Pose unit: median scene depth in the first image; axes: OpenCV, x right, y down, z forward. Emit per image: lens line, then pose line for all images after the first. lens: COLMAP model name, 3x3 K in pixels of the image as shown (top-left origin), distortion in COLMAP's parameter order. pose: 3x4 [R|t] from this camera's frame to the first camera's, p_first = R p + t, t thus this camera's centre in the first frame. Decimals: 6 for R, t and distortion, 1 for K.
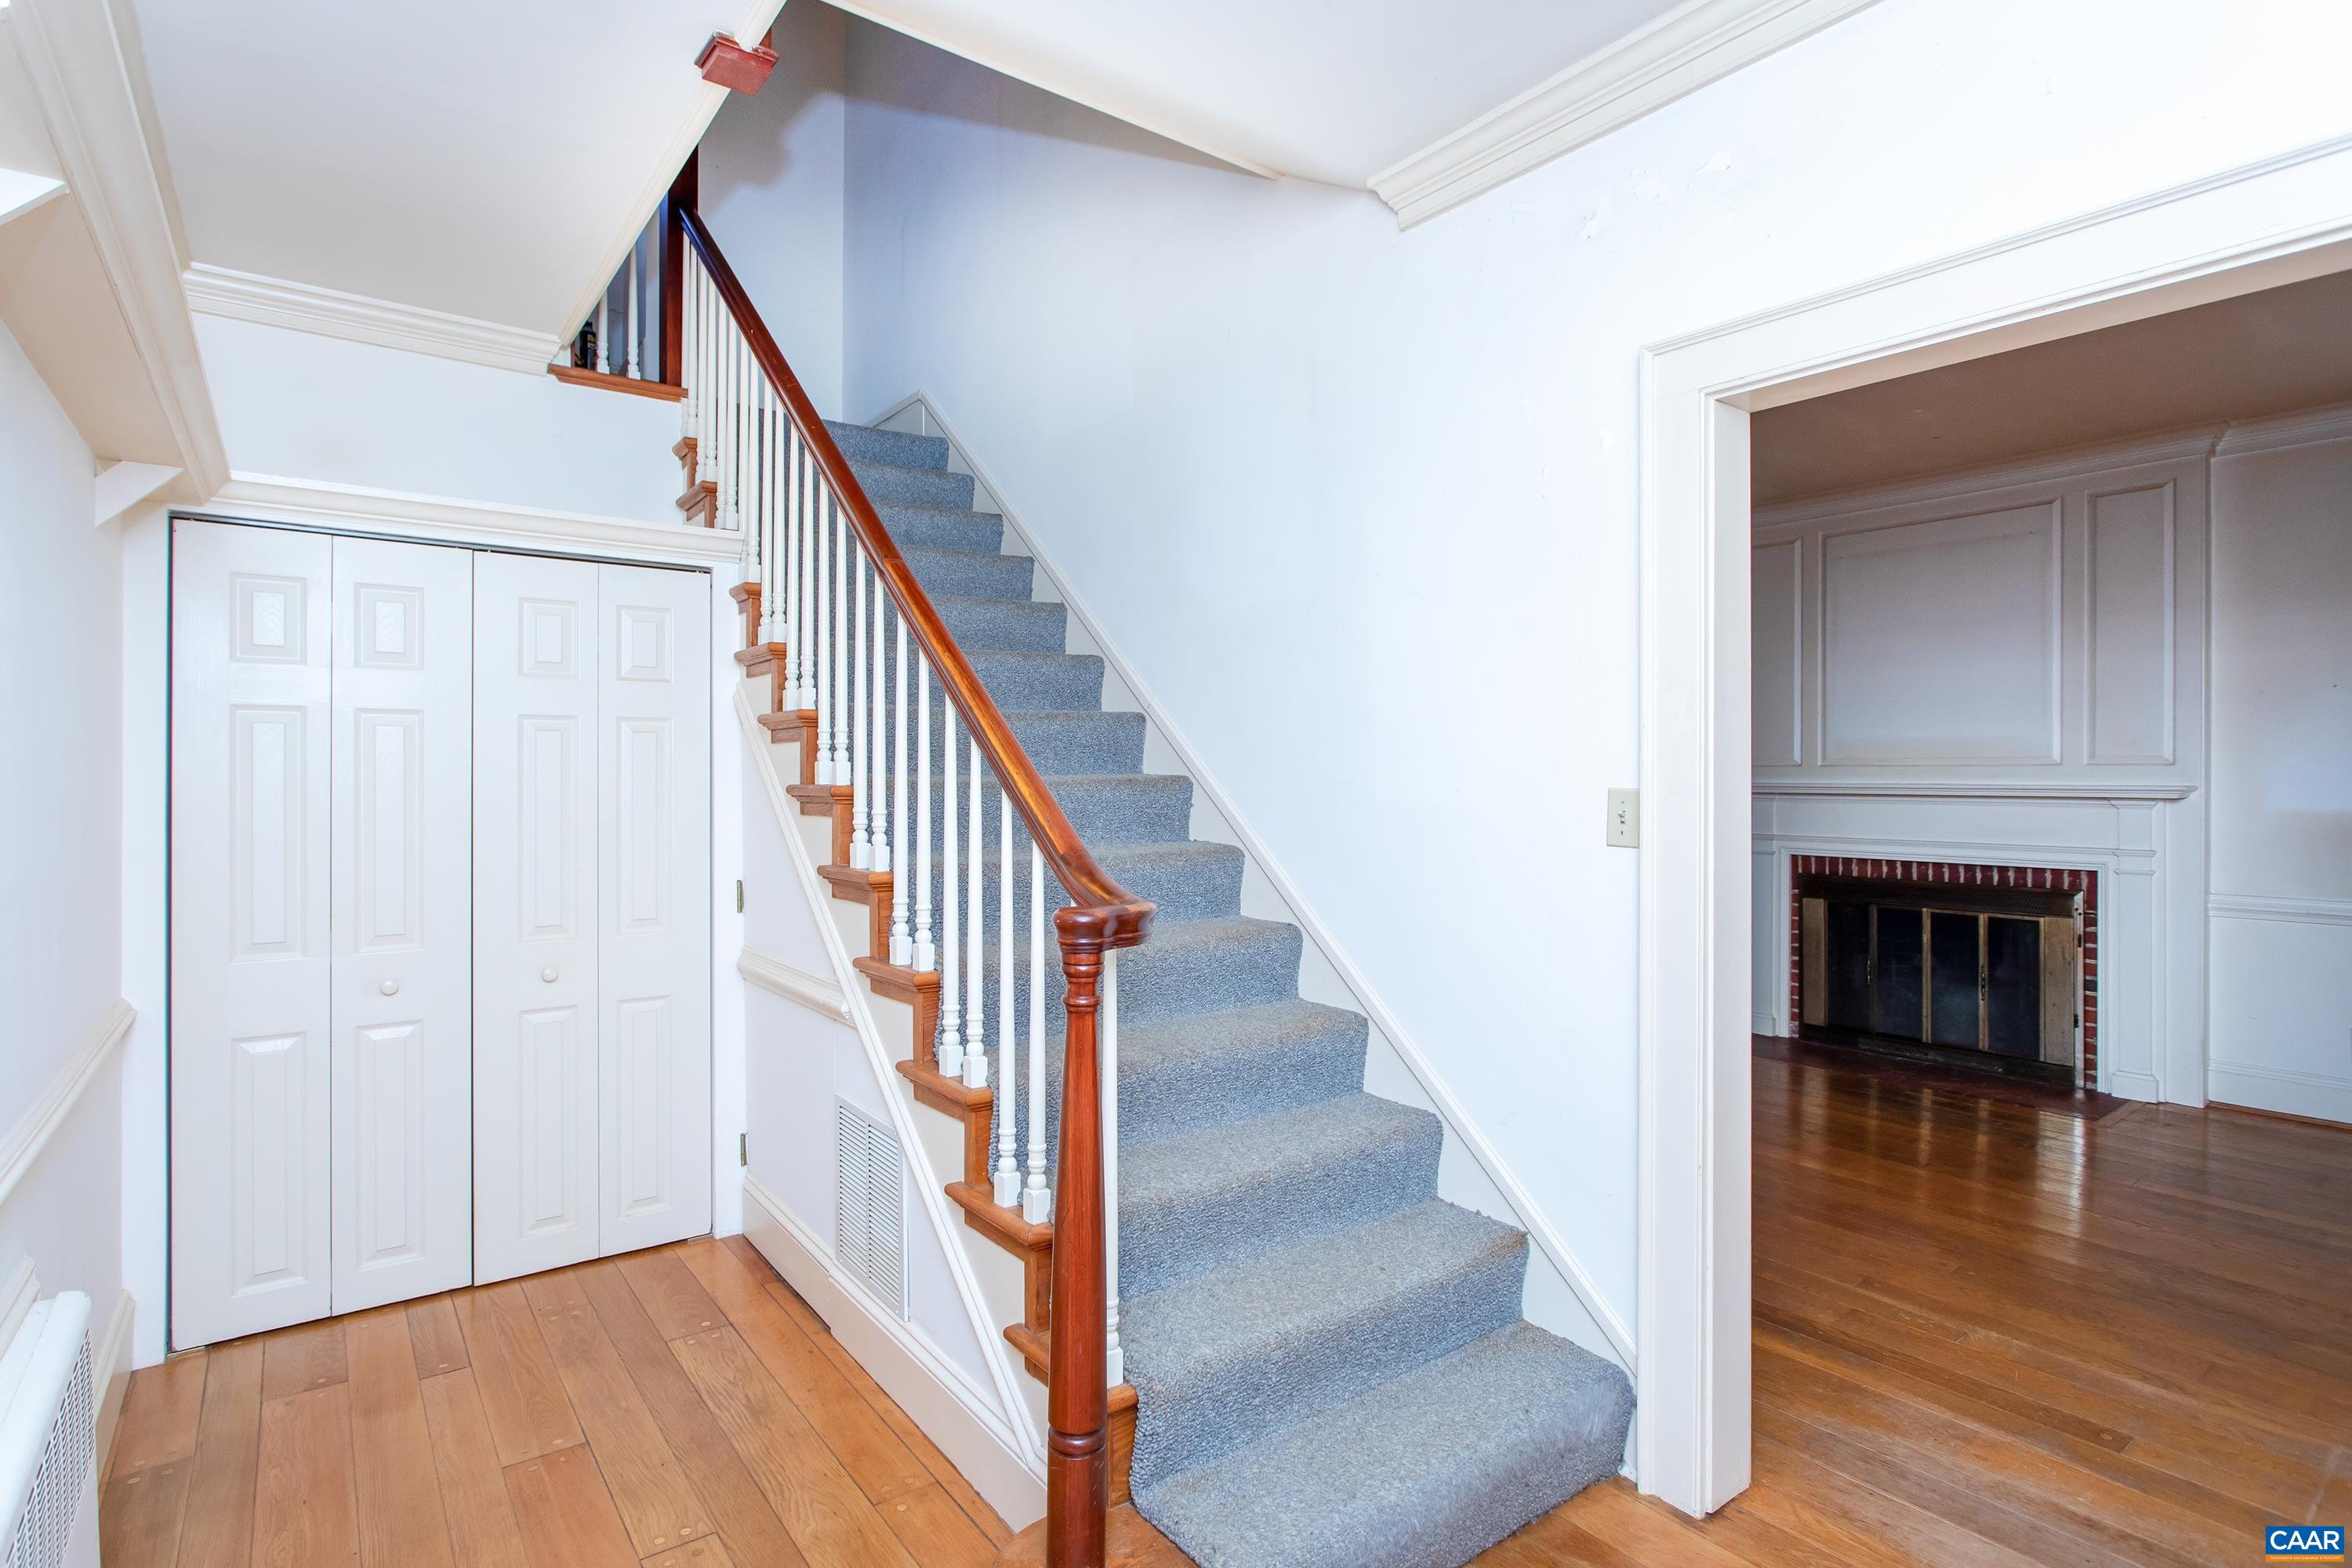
lens RADIAL K [[1189.4, 0, 1183.1], [0, 1189.4, 775.3], [0, 0, 1]] dist [-0.023533, 0.001040]
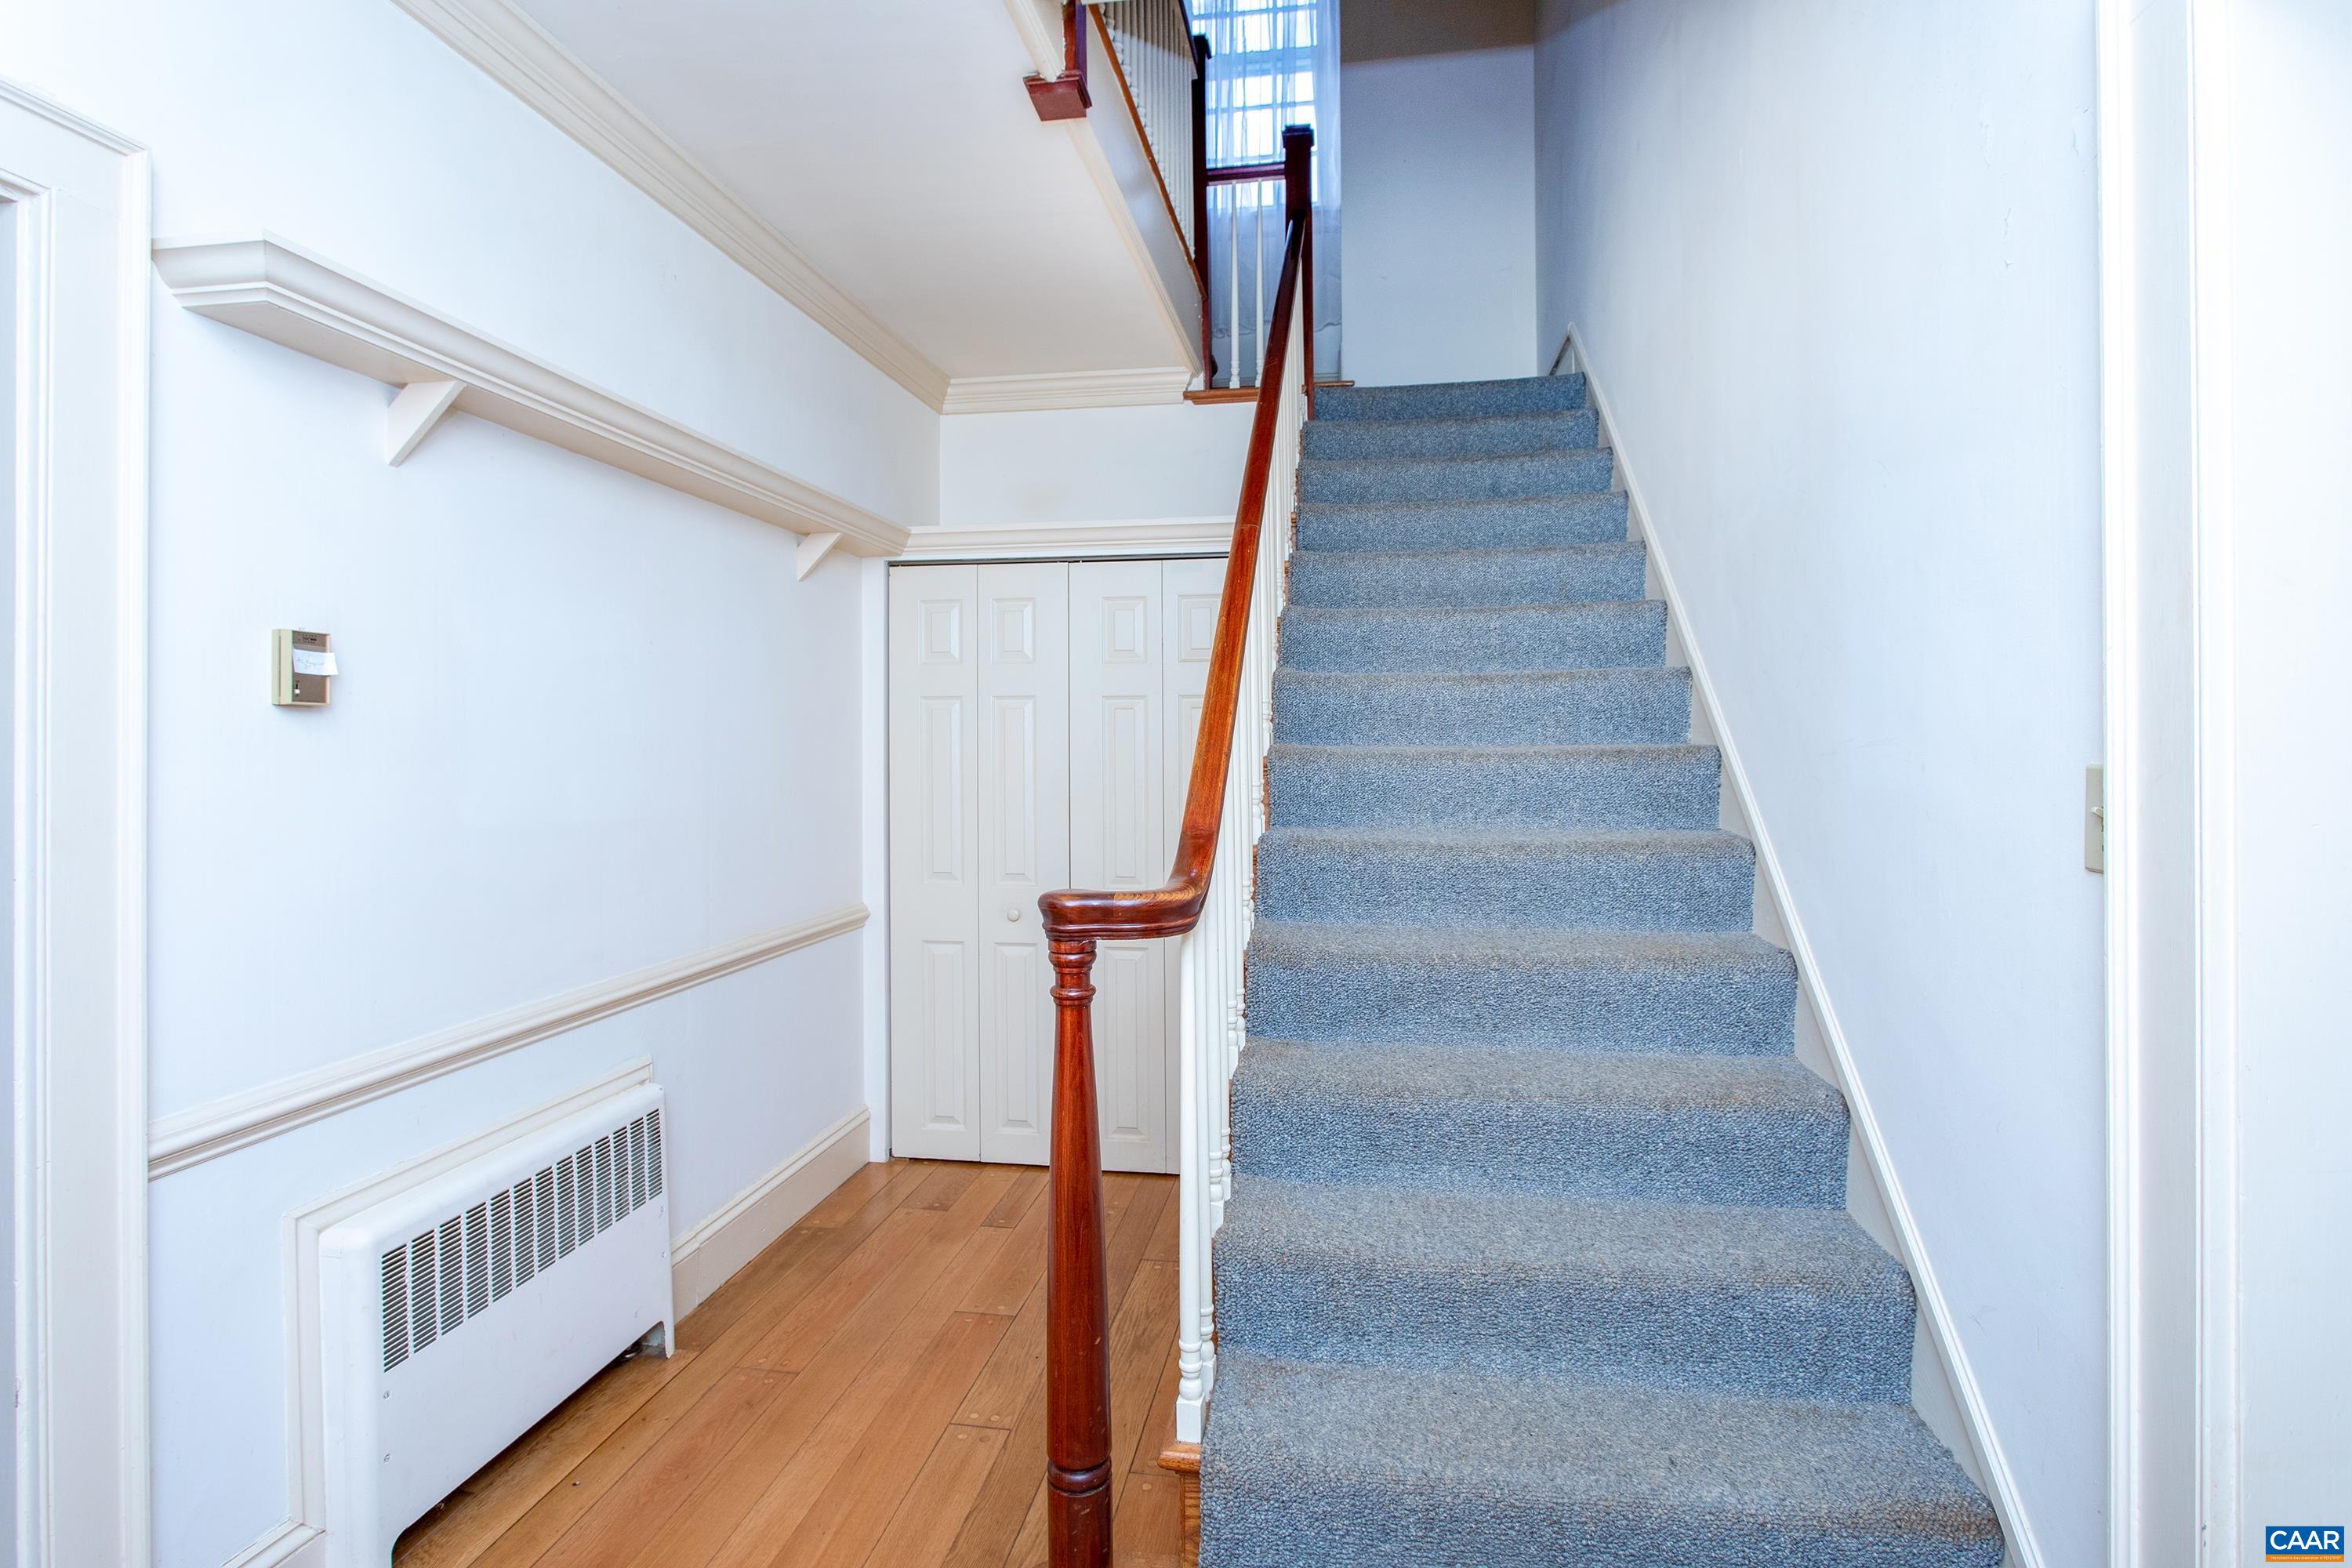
lens RADIAL K [[1172.2, 0, 1171.9], [0, 1172.2, 746.7], [0, 0, 1]] dist [-0.017679, 0.001064]
pose [[0.681478, -0.003302, -0.731831, 0.402489], [0.002994, 0.999994, -0.001723, 0.001723], [0.731833, -0.001017, 0.681484, 0.284932]]
